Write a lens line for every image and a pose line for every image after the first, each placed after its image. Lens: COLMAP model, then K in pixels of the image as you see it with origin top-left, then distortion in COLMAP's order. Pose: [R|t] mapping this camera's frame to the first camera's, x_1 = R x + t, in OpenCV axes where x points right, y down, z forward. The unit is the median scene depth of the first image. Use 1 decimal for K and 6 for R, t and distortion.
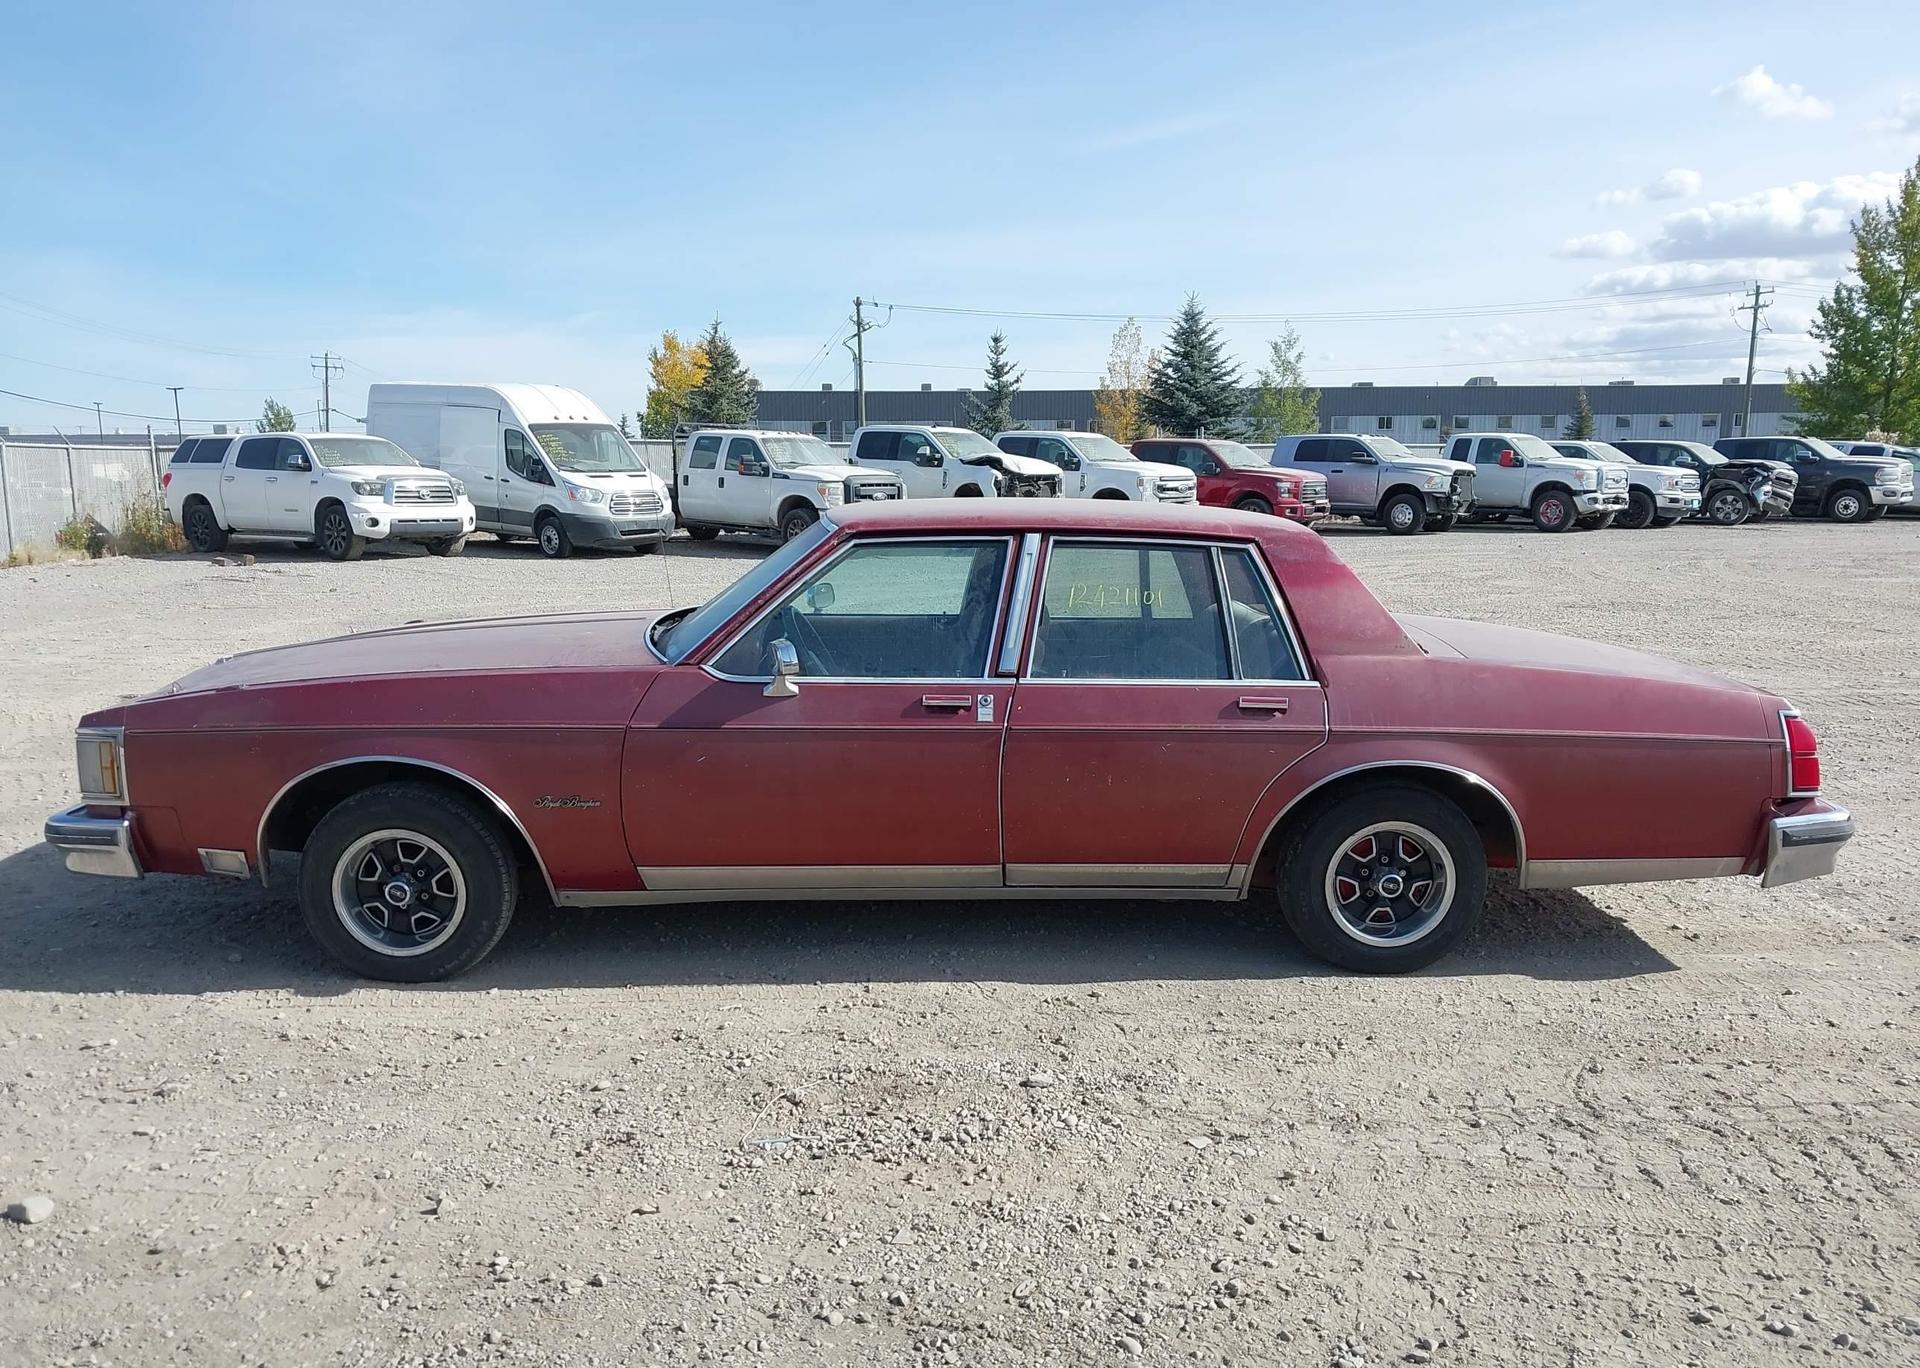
lens RADIAL K [[1514.8, 0, 964.6], [0, 1514.8, 762.8], [0, 0, 1]] dist [0.057520, -0.070246]
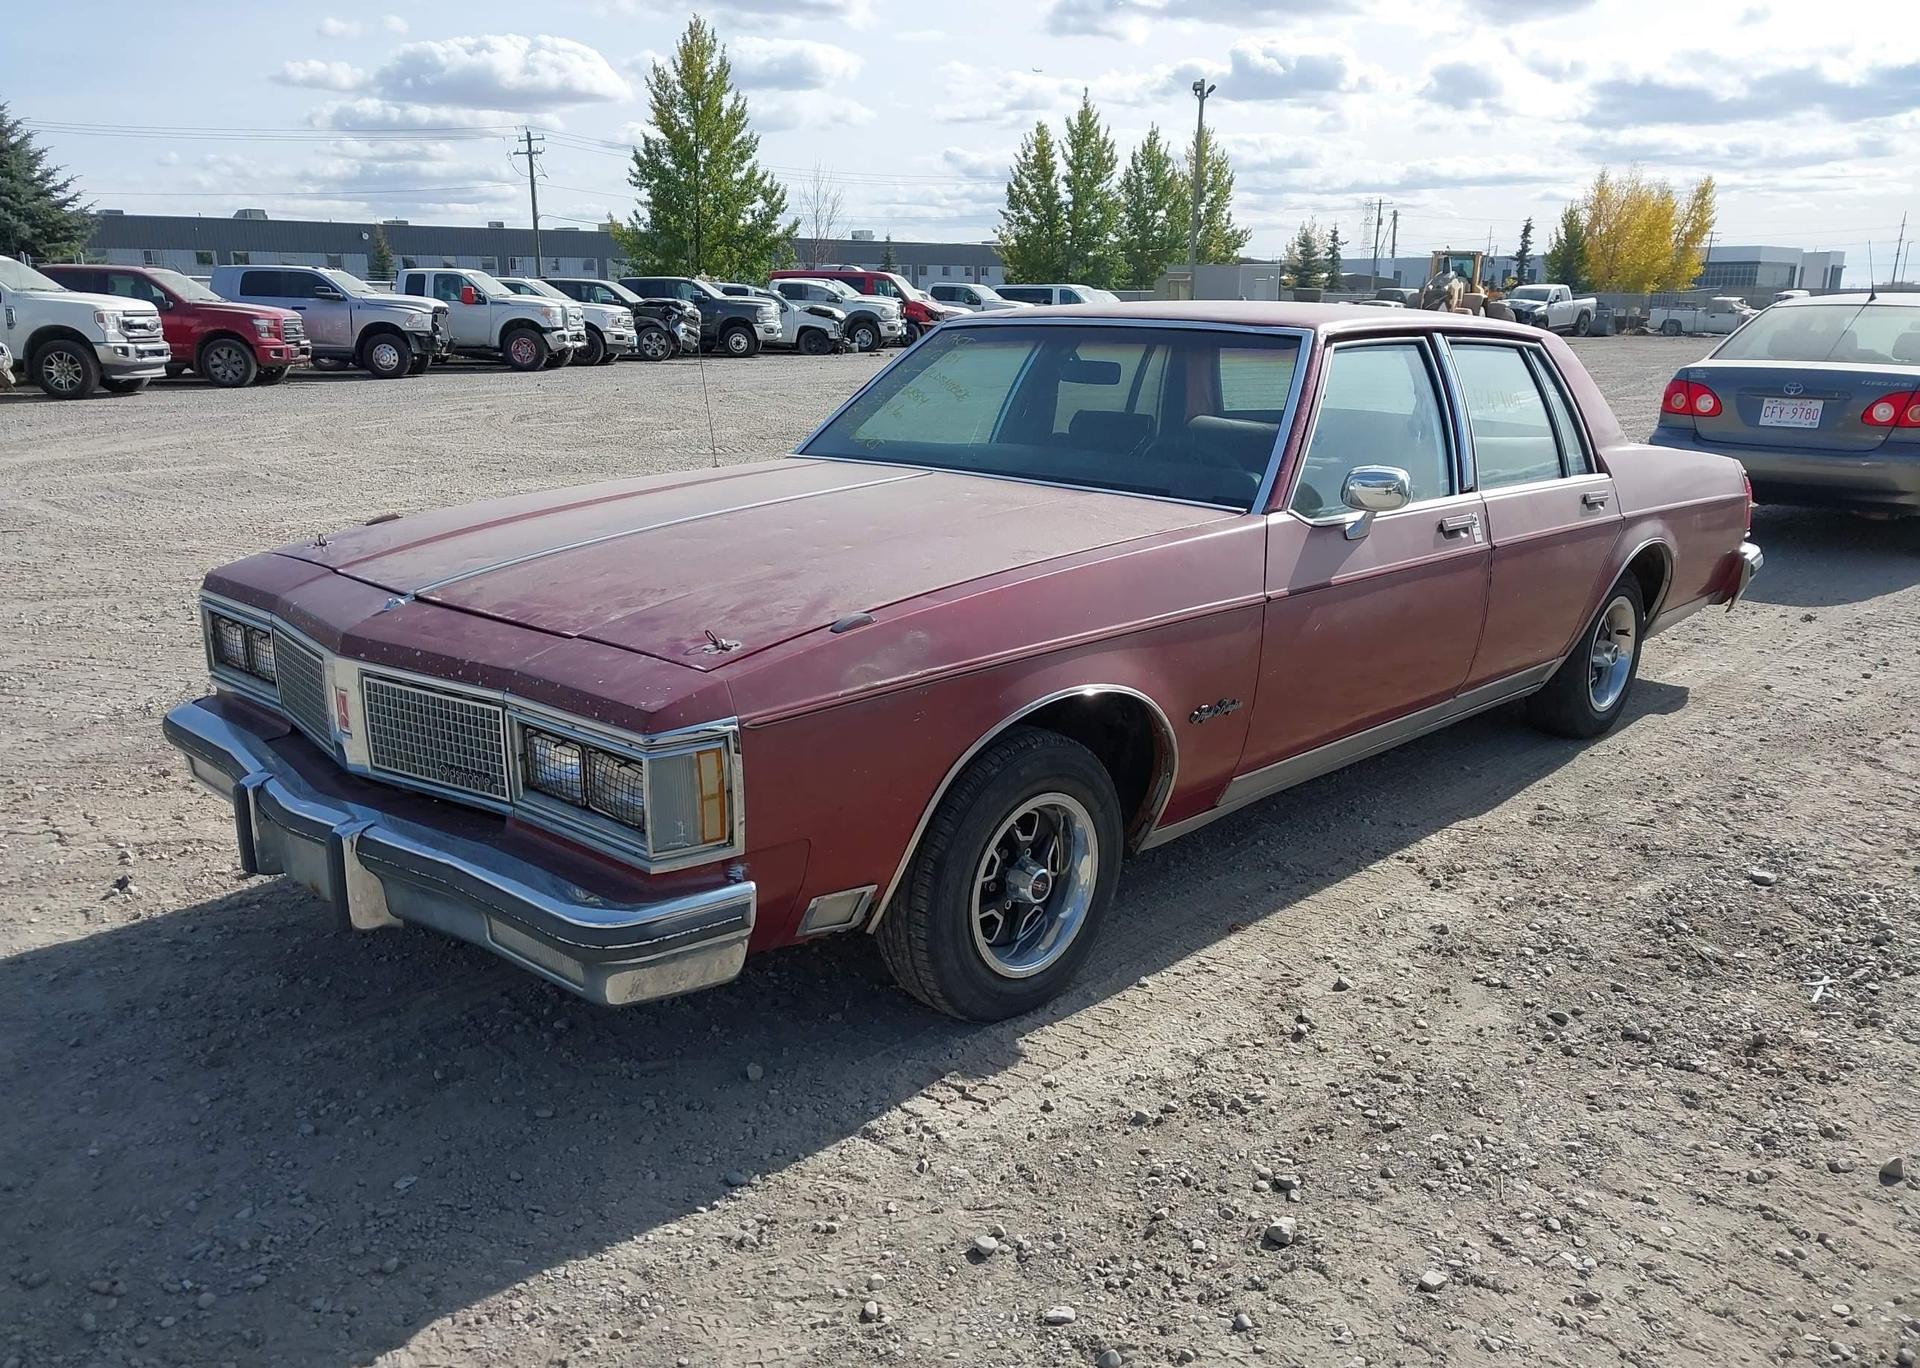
lens RADIAL K [[1534.0, 0, 964.4], [0, 1534.0, 735.2], [0, 0, 1]] dist [0.012298, -0.011645]
pose [[0.708211, -0.190241, 0.679886, -0.143910], [0.136892, 0.981737, 0.132107, -0.012980], [-0.692602, -0.000489, 0.721320, 0.090234]]
